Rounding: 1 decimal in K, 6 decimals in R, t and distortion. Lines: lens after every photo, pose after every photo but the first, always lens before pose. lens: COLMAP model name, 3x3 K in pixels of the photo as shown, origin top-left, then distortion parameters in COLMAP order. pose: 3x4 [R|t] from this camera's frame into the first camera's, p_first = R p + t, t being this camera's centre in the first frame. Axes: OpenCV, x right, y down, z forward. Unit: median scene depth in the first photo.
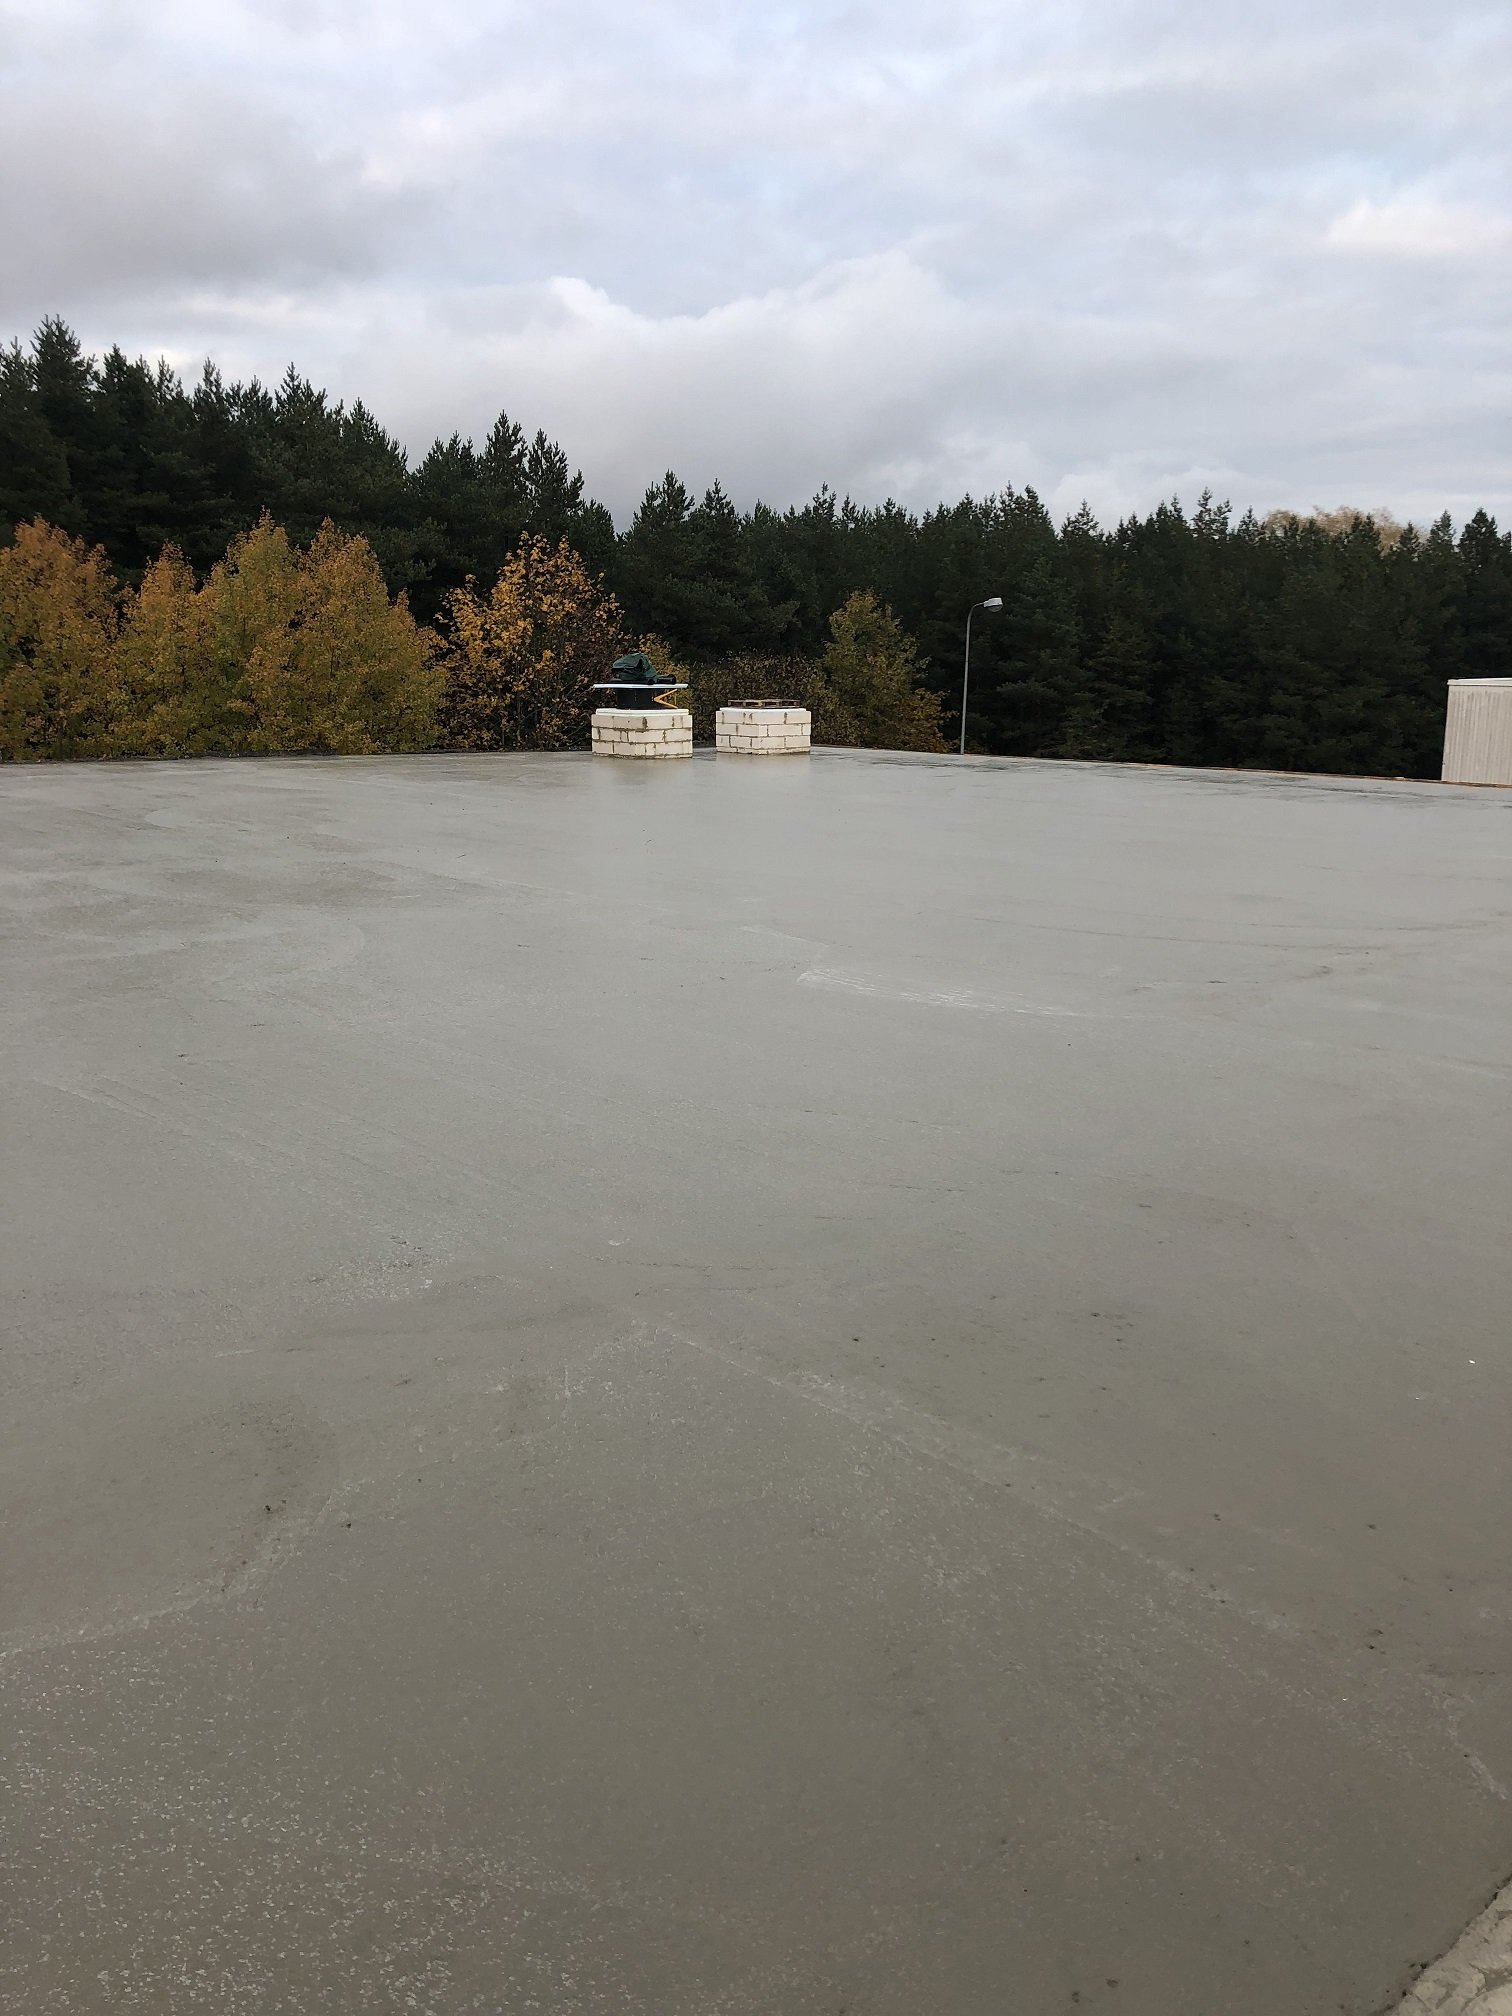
lens RADIAL K [[1628.8, 0, 747.9], [0, 1628.8, 1018.1], [0, 0, 1]] dist [0.025008, -0.011884]
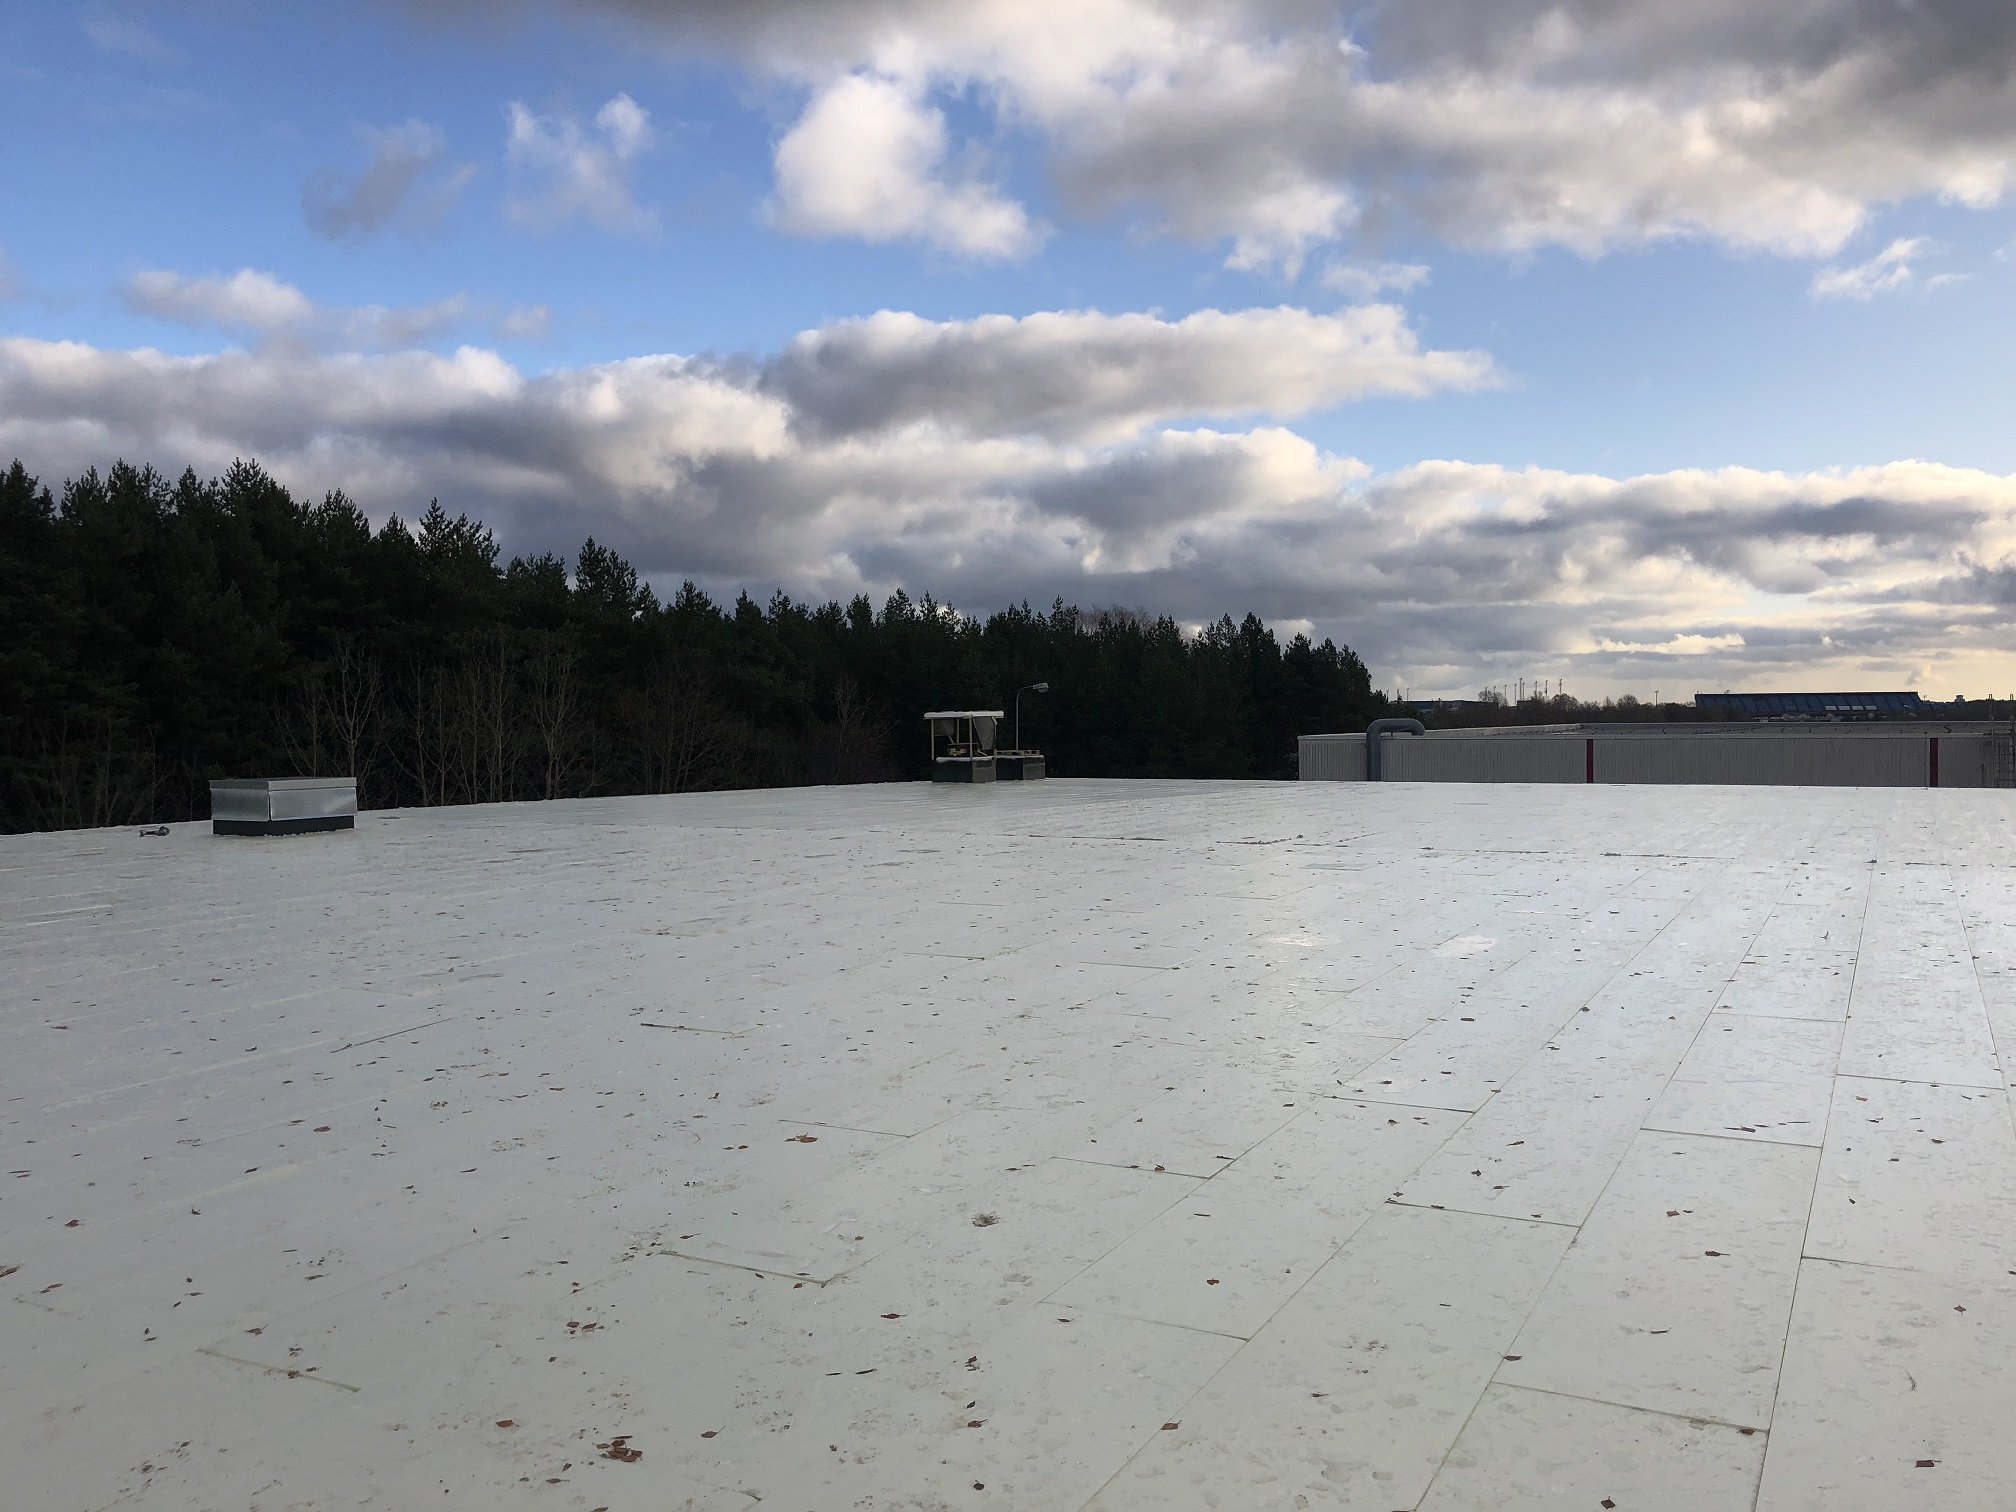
lens RADIAL K [[1609.8, 0, 1014.4], [0, 1609.8, 764.4], [0, 0, 1]] dist [0.084825, -0.133358]
pose [[0.945402, -0.023300, 0.325071, -0.228117], [0.086119, 0.979848, -0.180226, 0.043804], [-0.314321, 0.198381, 0.928357, -0.191266]]
